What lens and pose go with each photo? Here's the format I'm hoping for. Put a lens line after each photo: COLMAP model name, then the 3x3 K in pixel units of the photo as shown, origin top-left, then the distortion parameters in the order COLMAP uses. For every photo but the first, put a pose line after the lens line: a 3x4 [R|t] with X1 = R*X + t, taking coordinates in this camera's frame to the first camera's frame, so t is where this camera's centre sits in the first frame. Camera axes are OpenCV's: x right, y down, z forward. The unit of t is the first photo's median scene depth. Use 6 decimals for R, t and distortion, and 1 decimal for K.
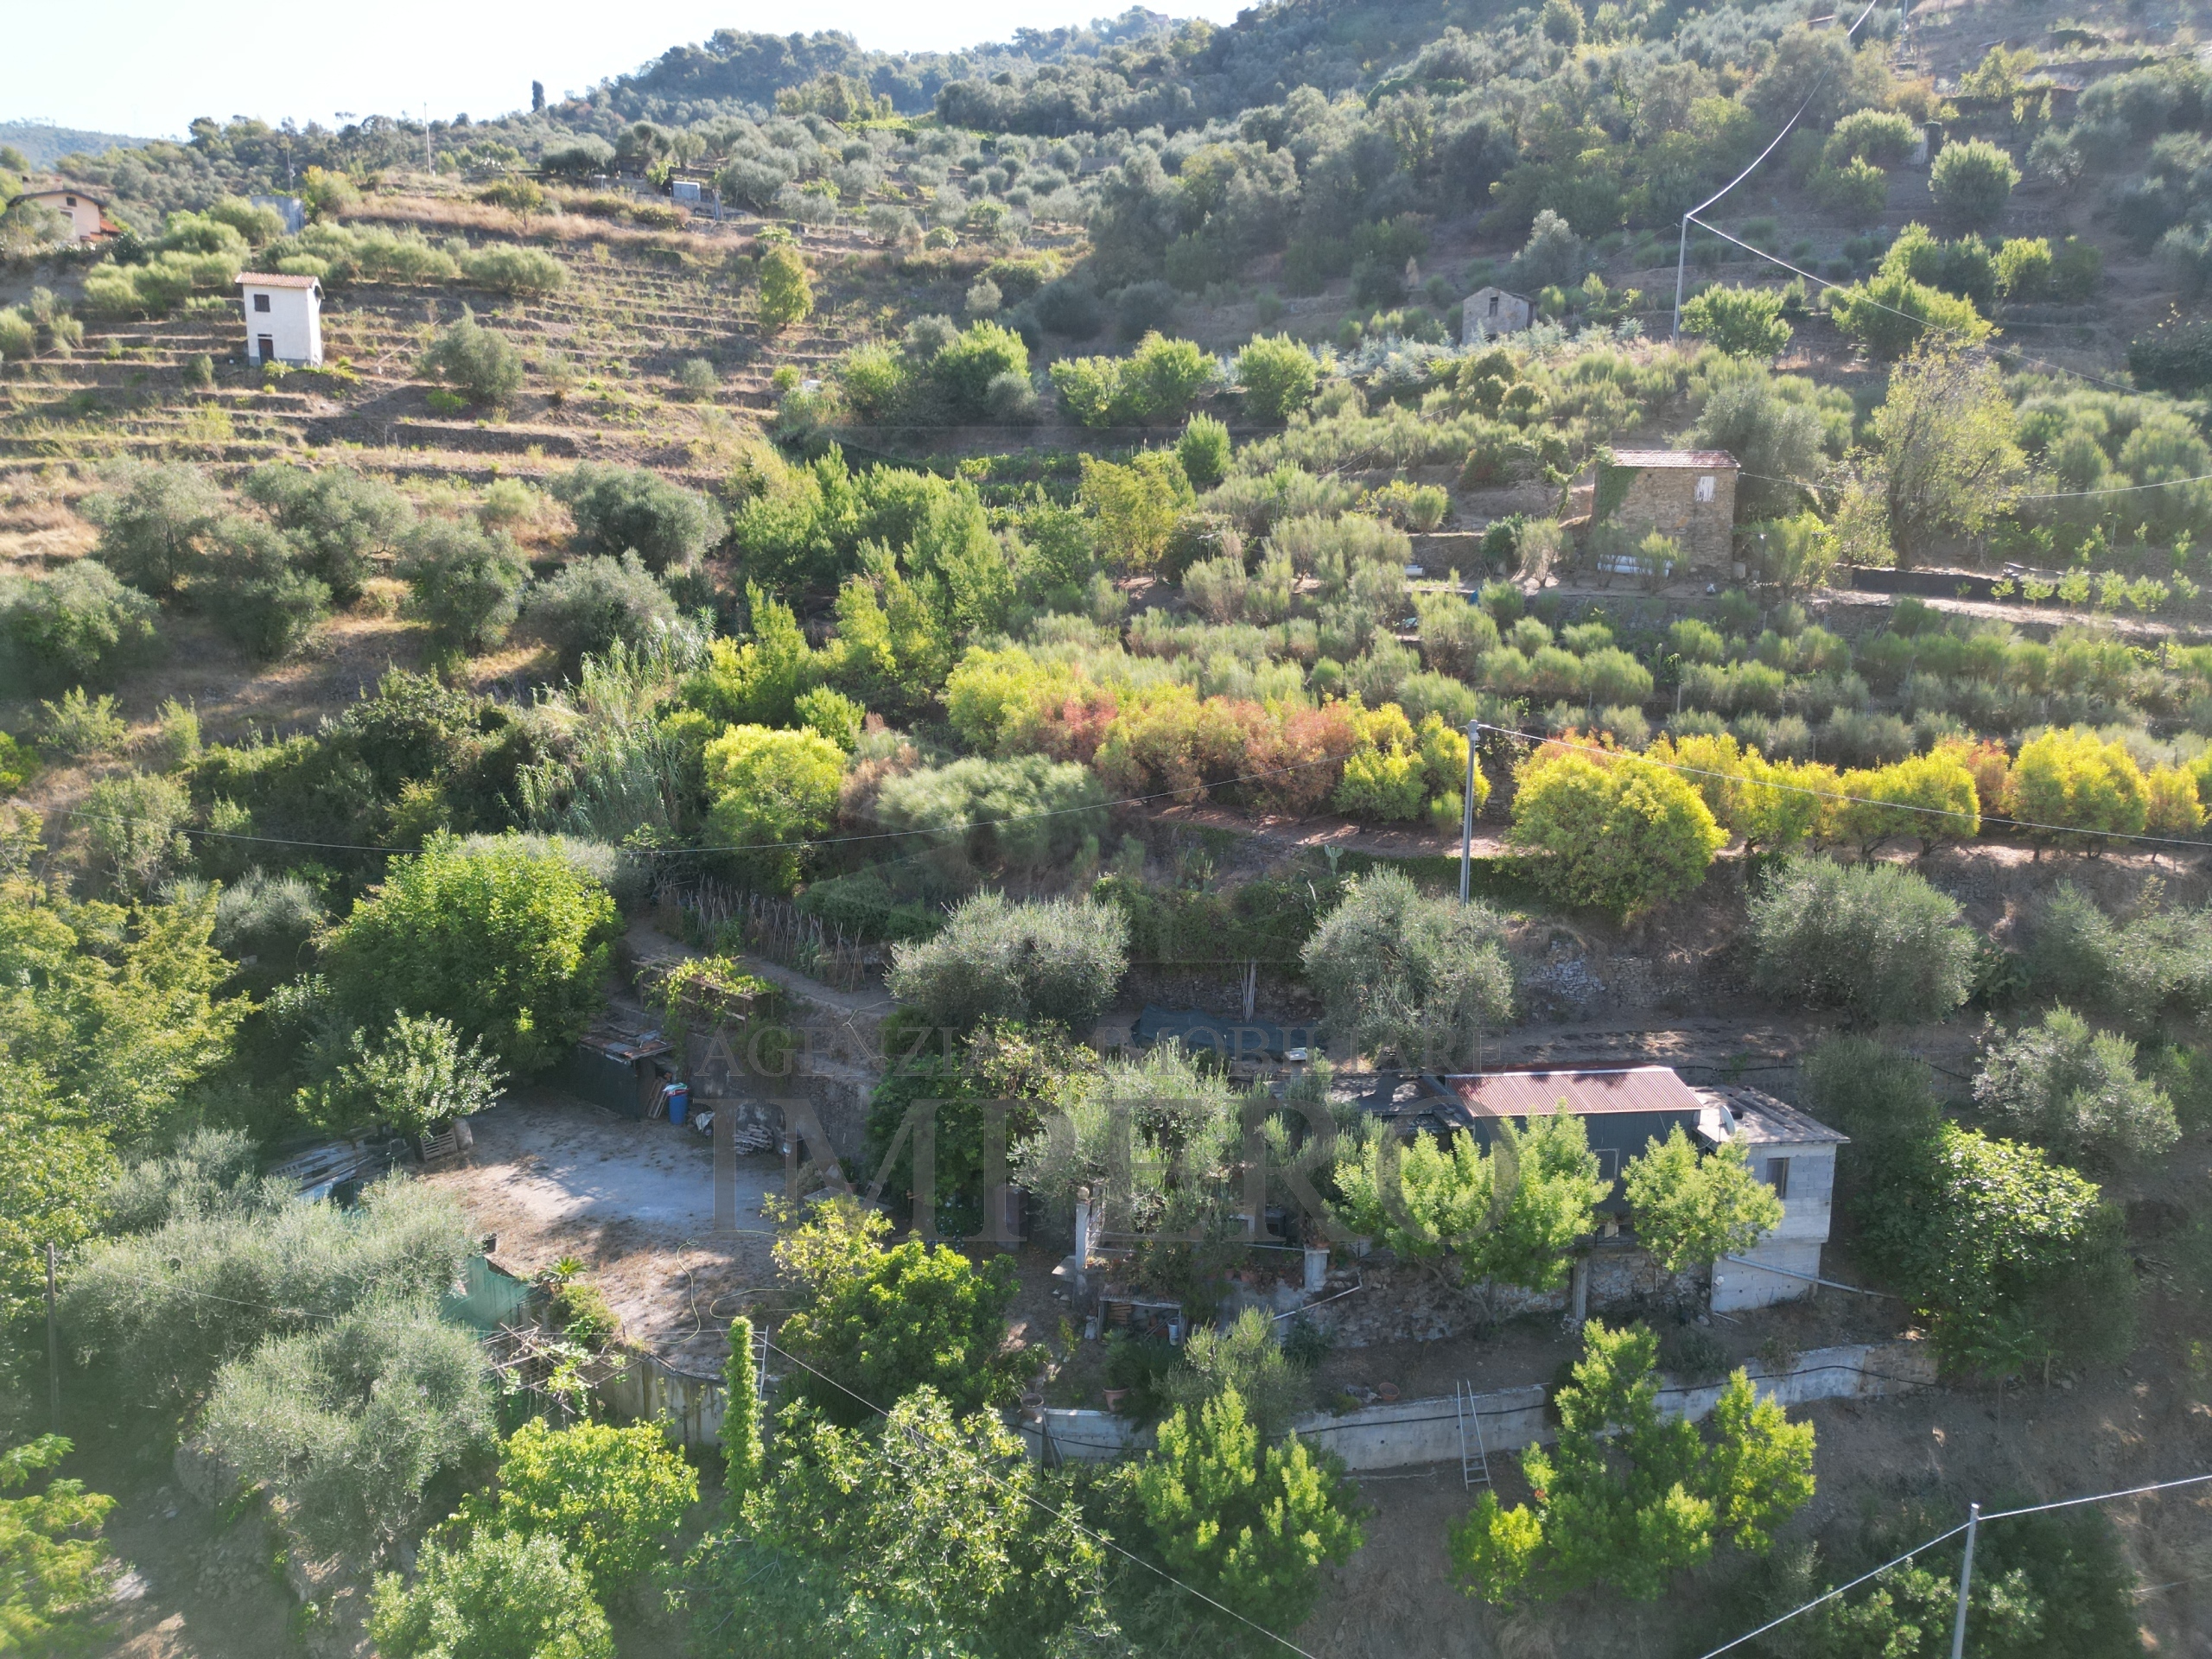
lens RADIAL K [[1554.7, 0, 1114.5], [0, 1554.7, 826.3], [0, 0, 1]] dist [0.059446, -0.043438]
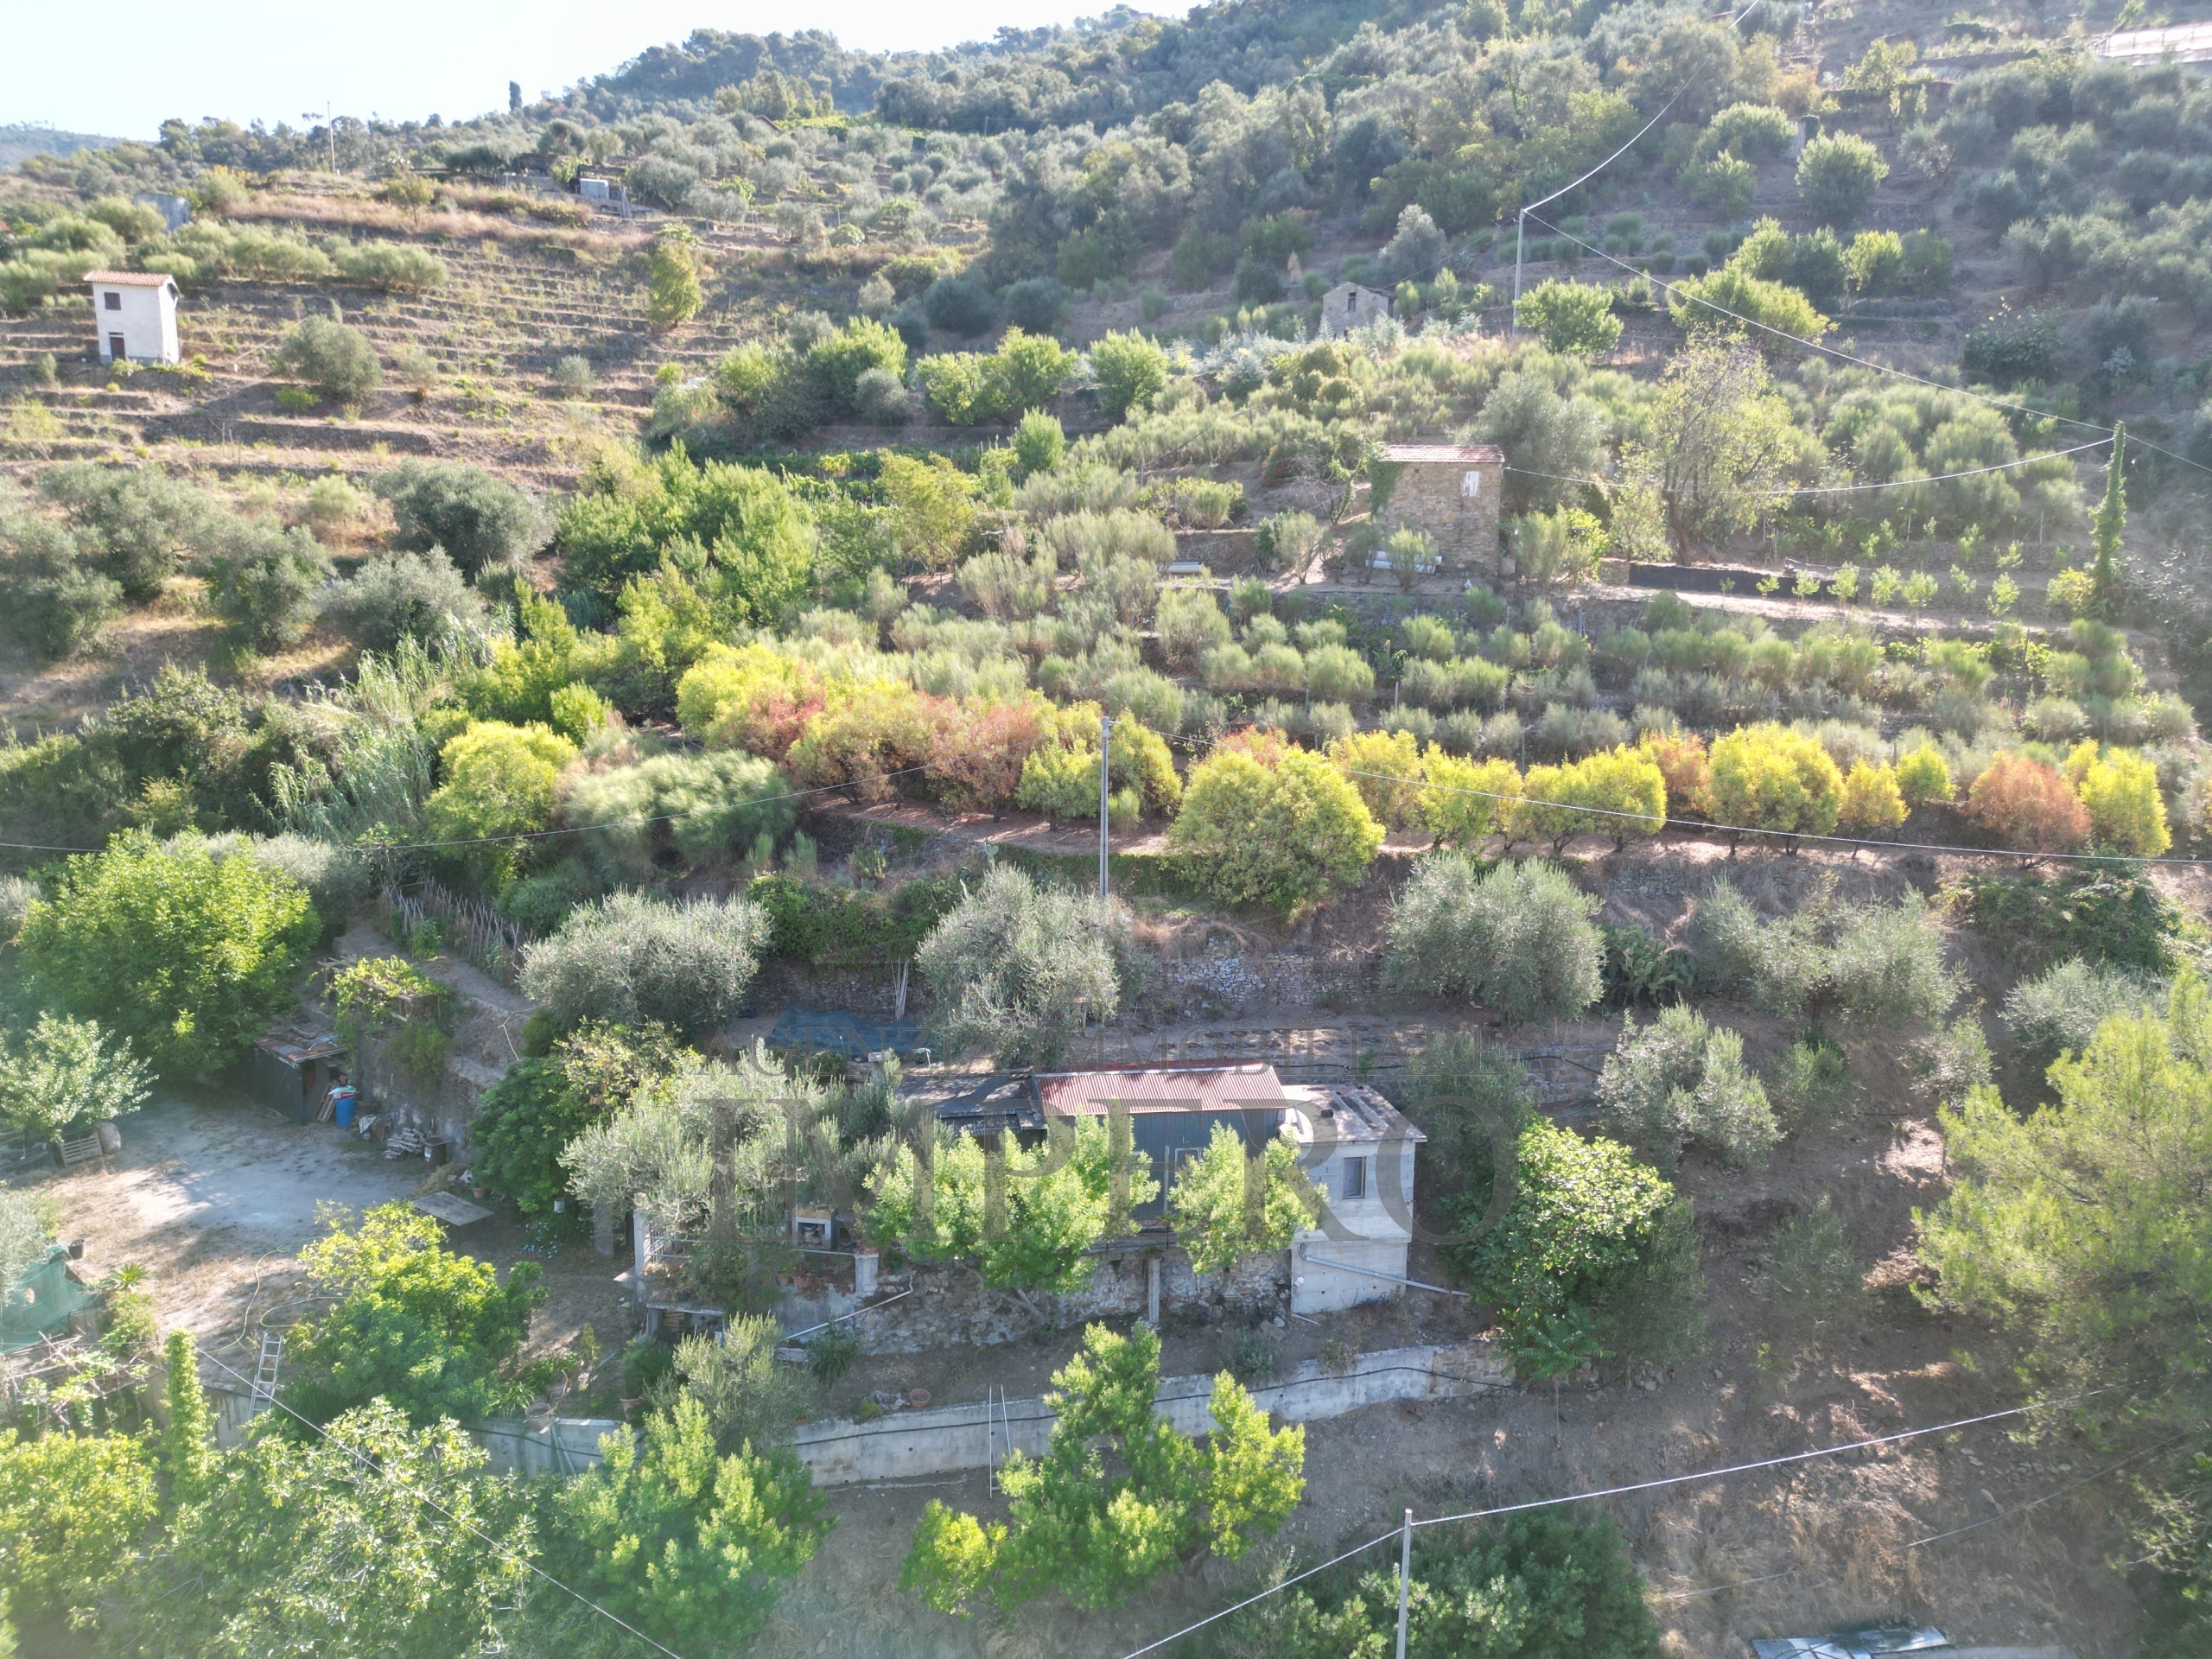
lens RADIAL K [[1550.1, 0, 1115.2], [0, 1550.1, 831.7], [0, 0, 1]] dist [0.065225, -0.057808]
pose [[0.999990, -0.001742, -0.004176, 0.126168], [0.001758, 0.999991, 0.003760, 0.000791], [0.004169, -0.003767, 0.999984, 0.008837]]
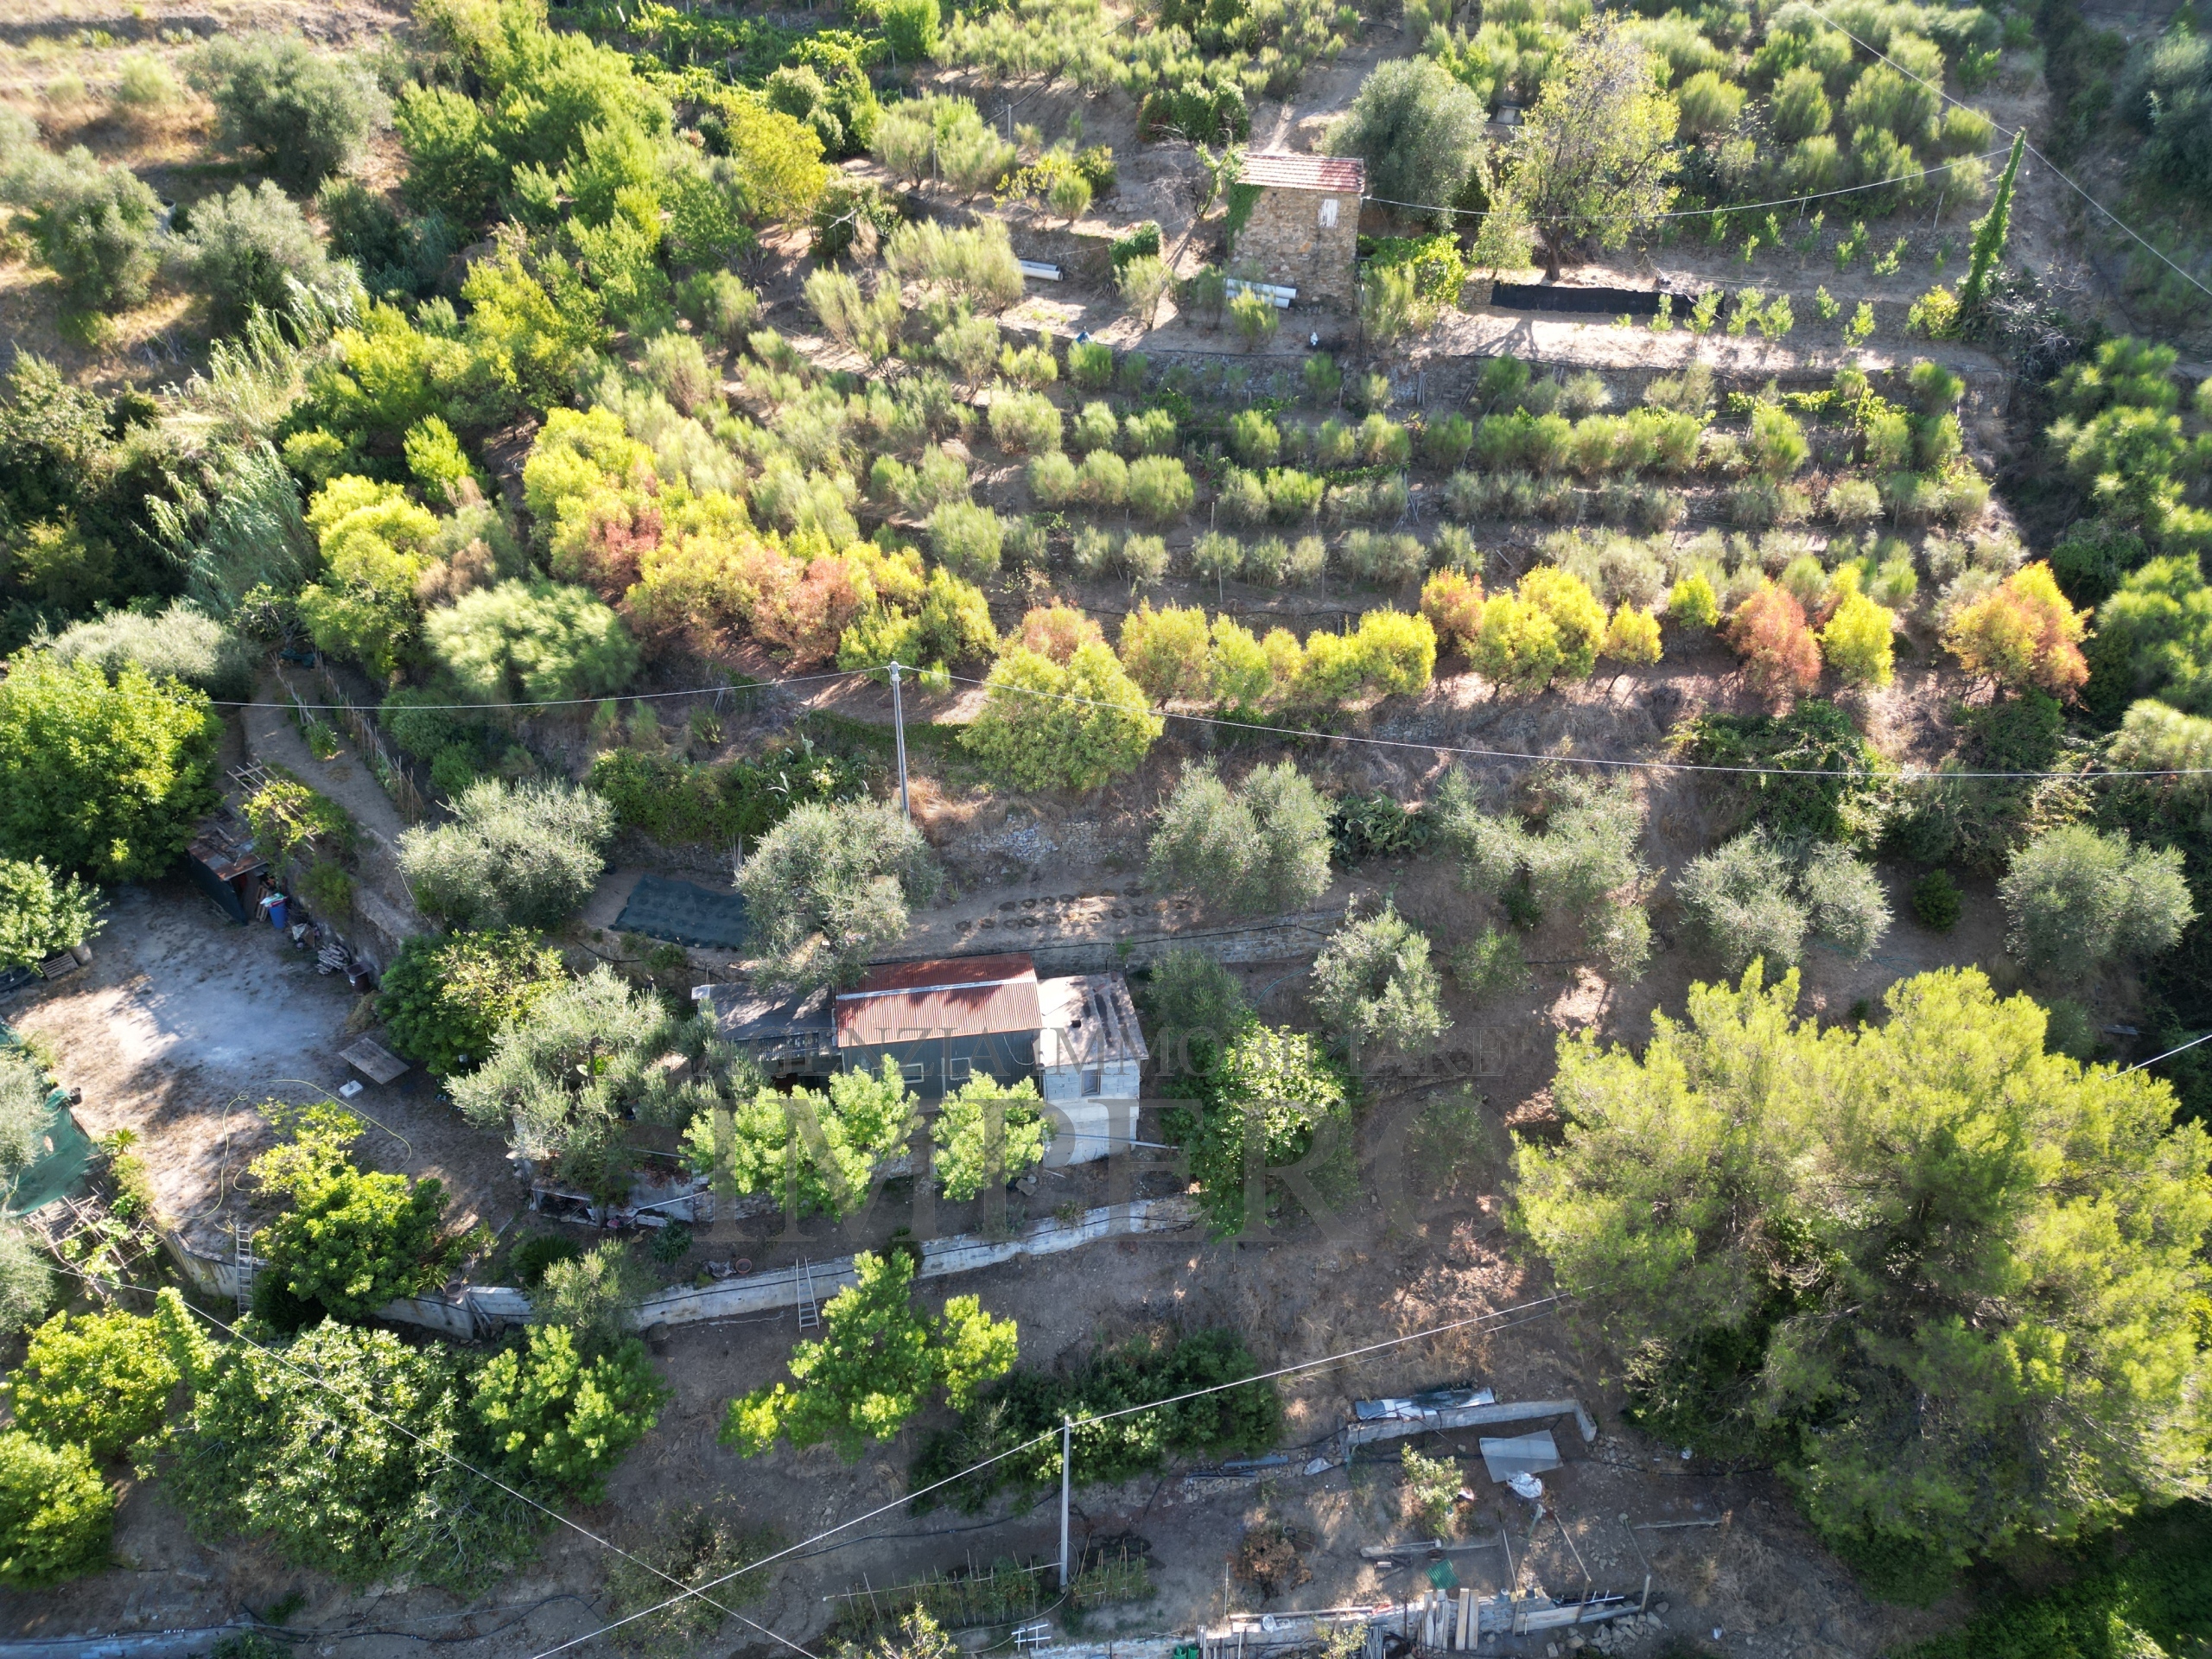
lens RADIAL K [[1546.5, 0, 1114.9], [0, 1546.5, 832.5], [0, 0, 1]] dist [0.070983, -0.061746]
pose [[0.999992, 0.003940, 0.000924, 0.200970], [-0.003975, 0.913796, 0.406154, -0.208462], [0.000756, -0.406154, 0.913804, -0.017317]]
